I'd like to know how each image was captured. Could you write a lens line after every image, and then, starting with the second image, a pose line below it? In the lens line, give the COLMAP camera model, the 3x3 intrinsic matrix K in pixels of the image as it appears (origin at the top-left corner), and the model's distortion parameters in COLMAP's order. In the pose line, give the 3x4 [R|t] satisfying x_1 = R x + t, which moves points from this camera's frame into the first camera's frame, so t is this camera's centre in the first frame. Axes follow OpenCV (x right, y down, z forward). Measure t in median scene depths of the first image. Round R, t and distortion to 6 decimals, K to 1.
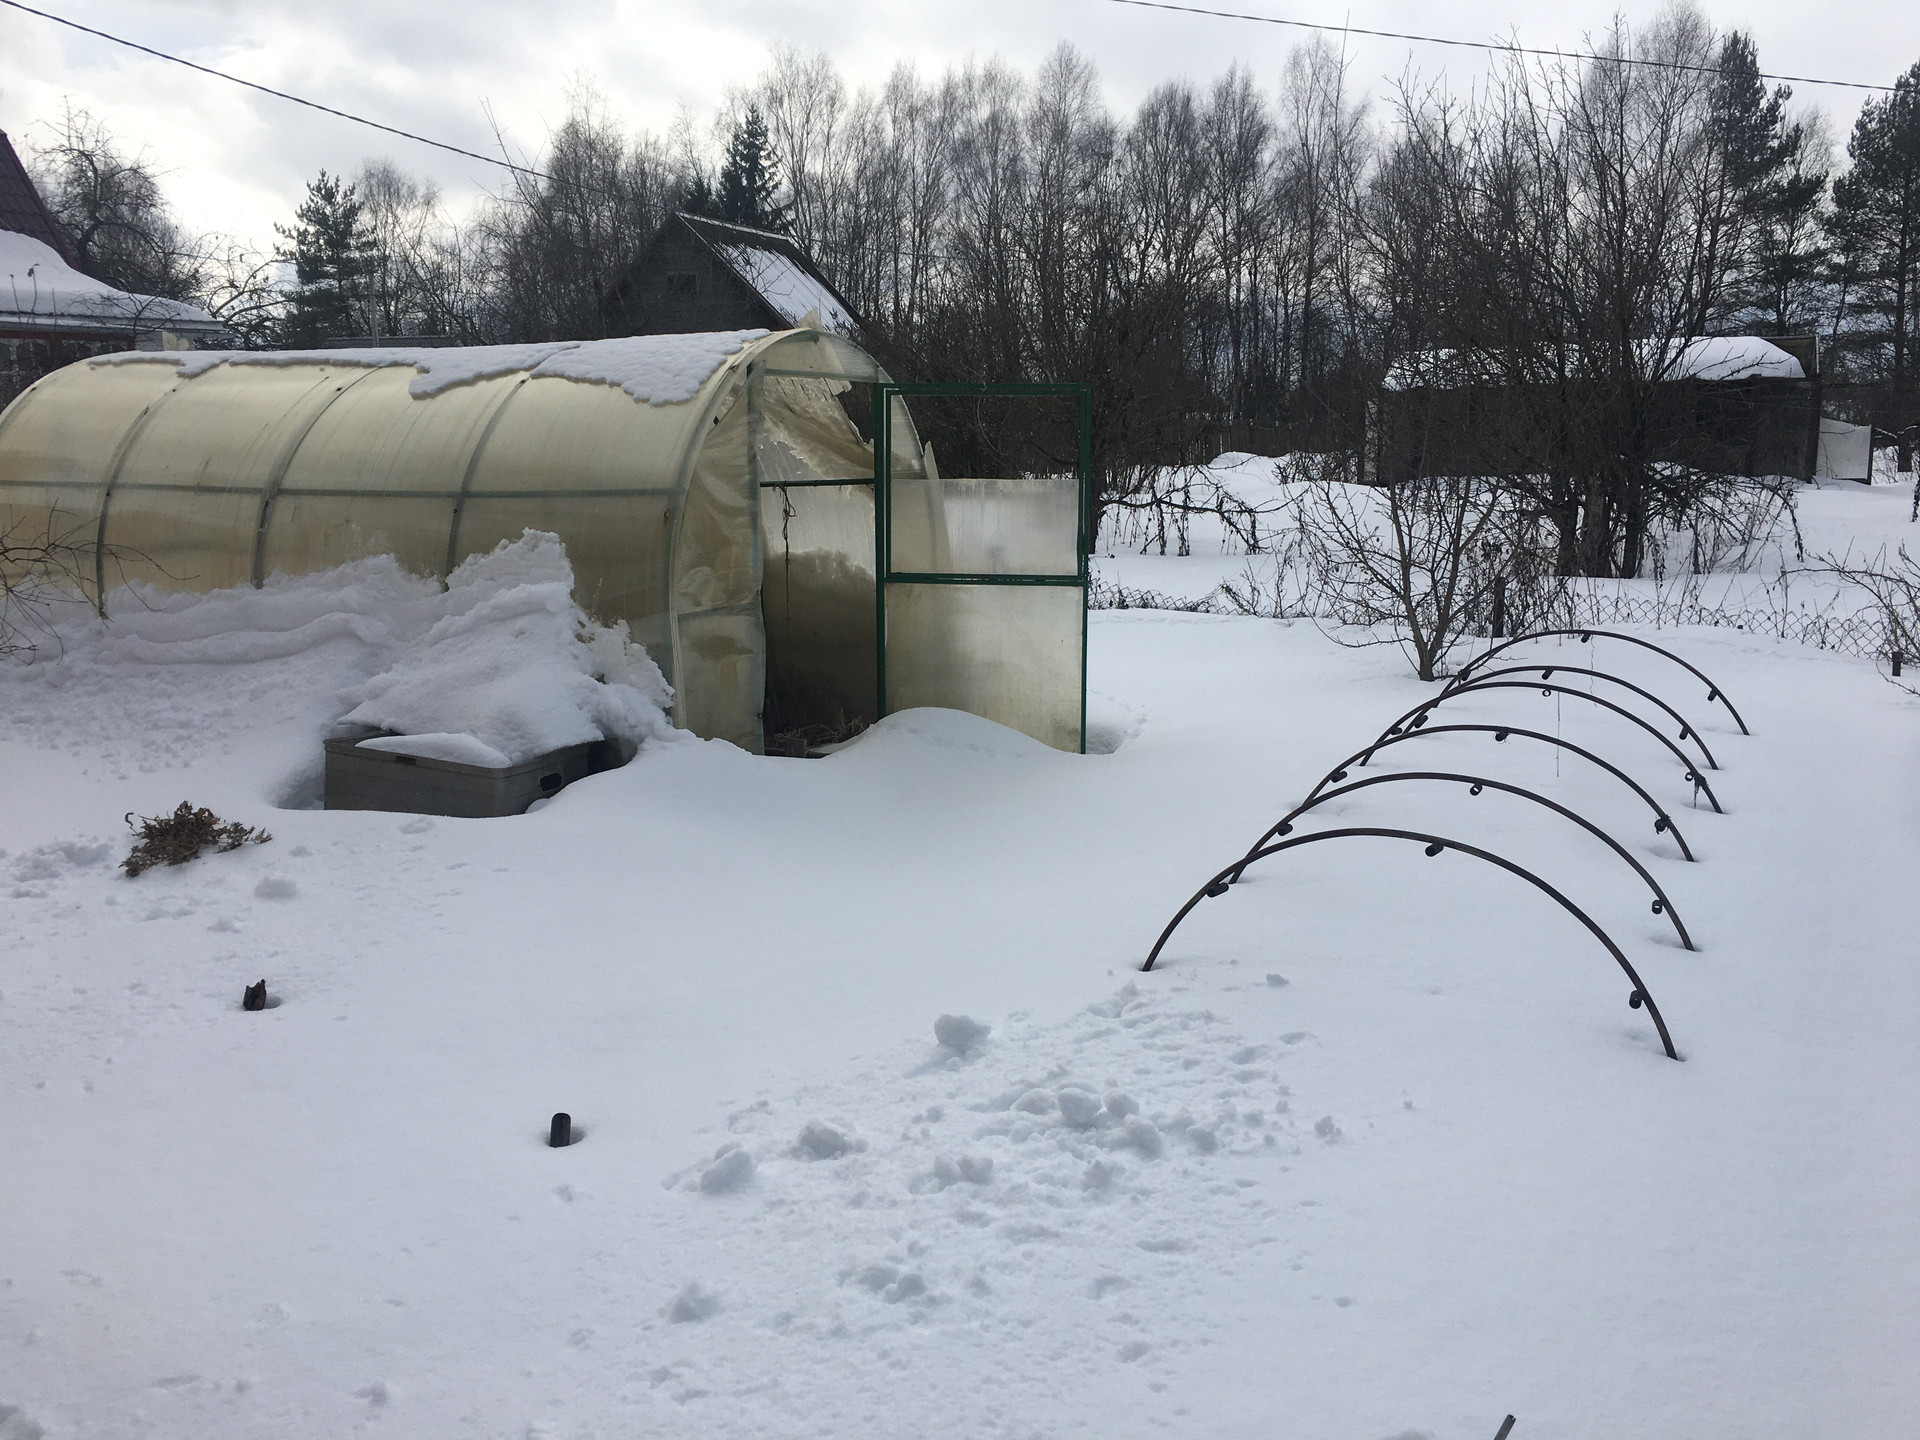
lens RADIAL K [[1610.3, 0, 951.7], [0, 1610.3, 715.4], [0, 0, 1]] dist [0.027018, -0.011029]
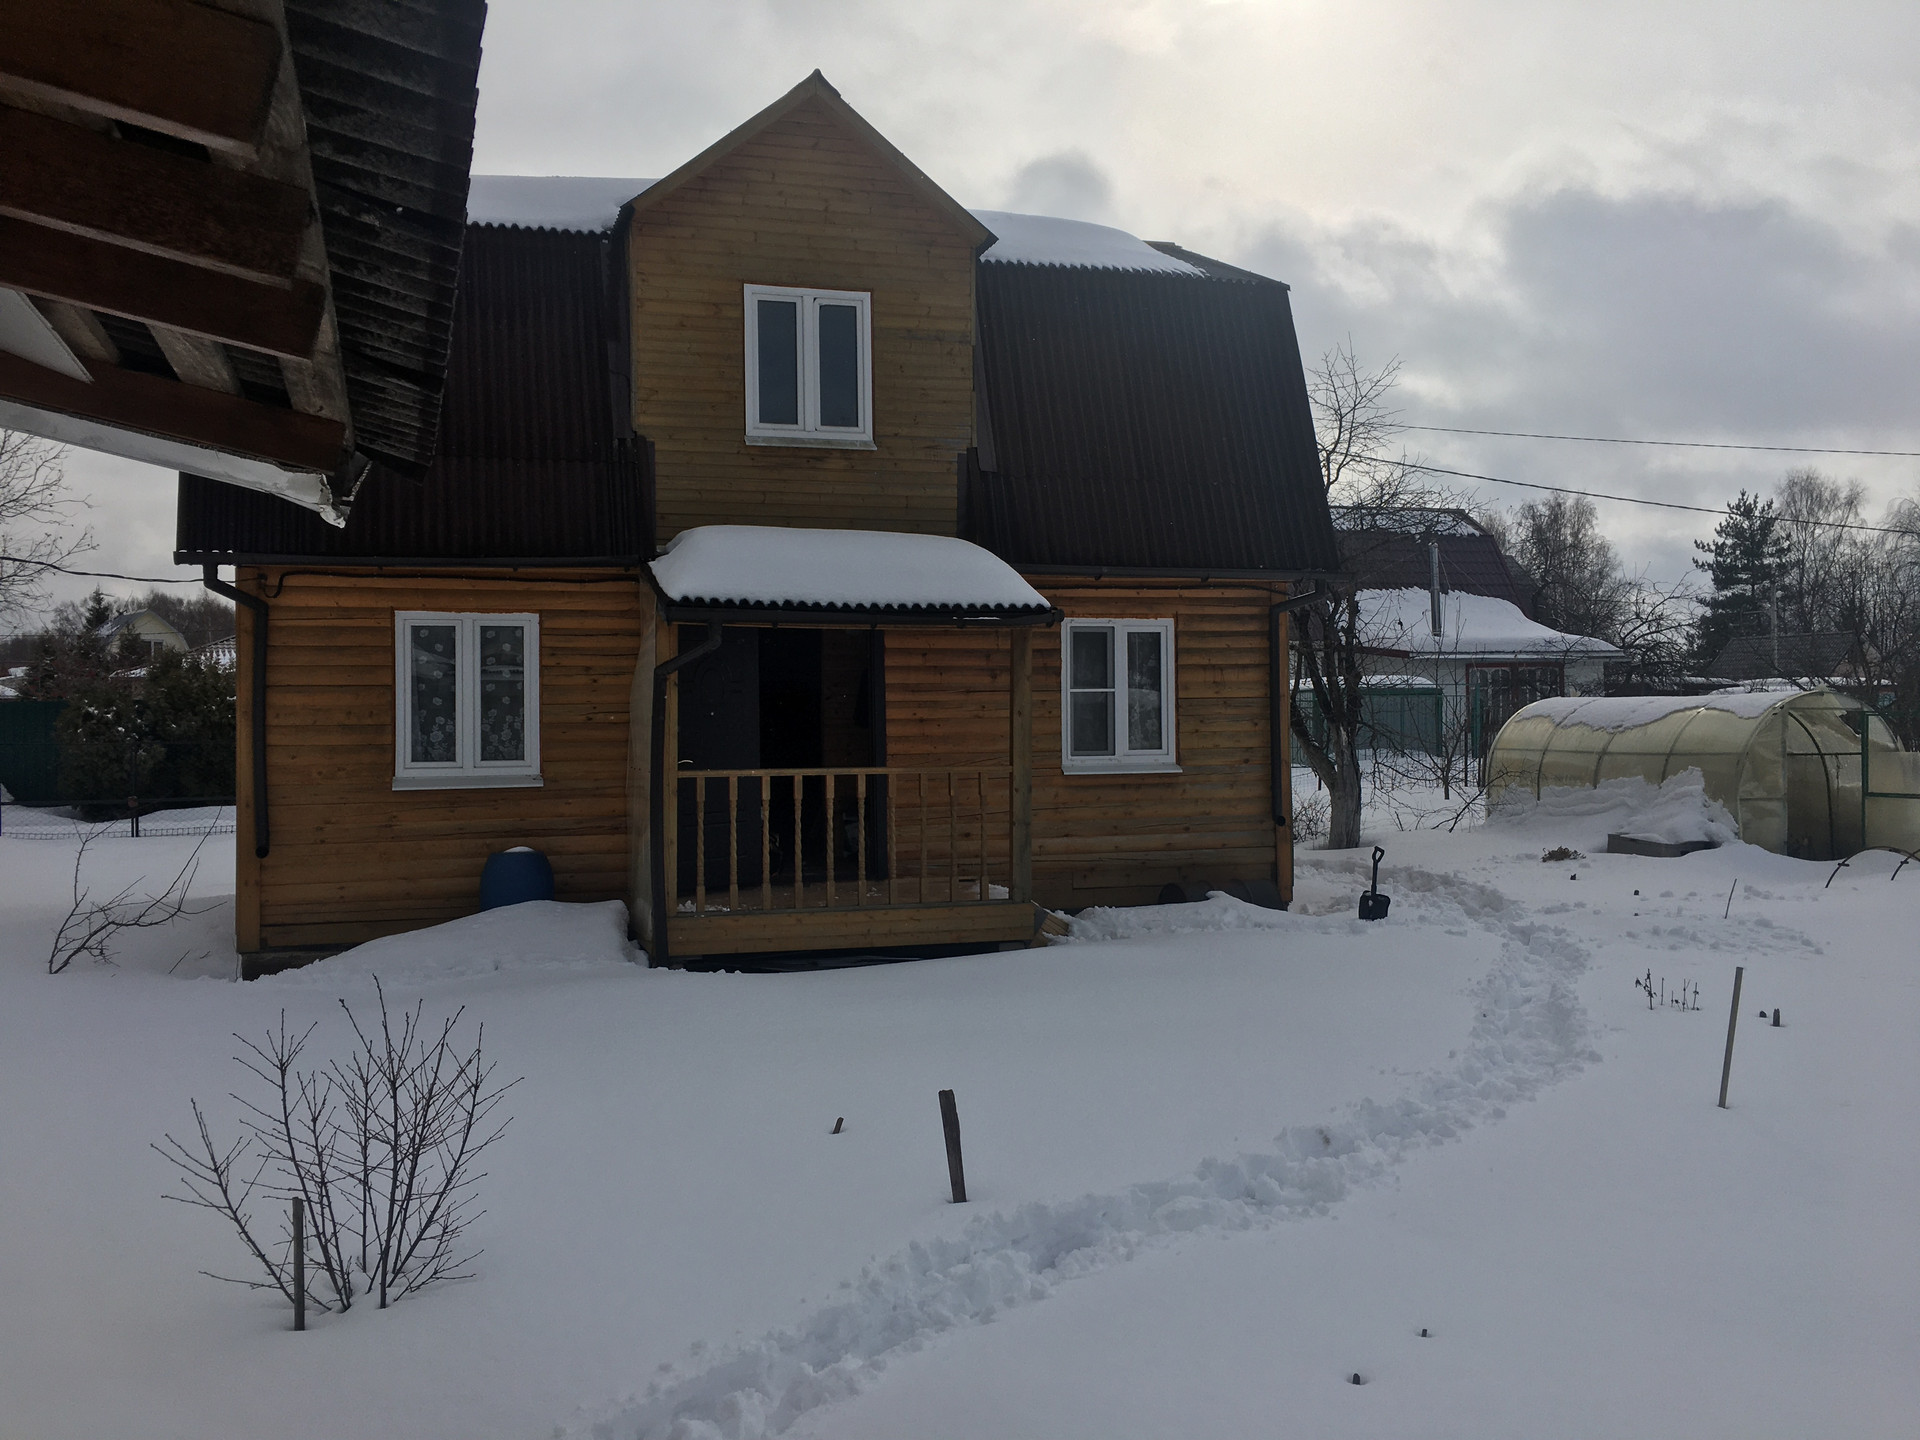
lens RADIAL K [[1610.3, 0, 951.7], [0, 1610.3, 715.4], [0, 0, 1]] dist [0.027018, -0.011029]
pose [[0.680934, -0.004420, -0.732332, 0.814512], [-0.124301, 0.984775, -0.121521, 0.262532], [0.721719, 0.173777, 0.670017, -1.599256]]
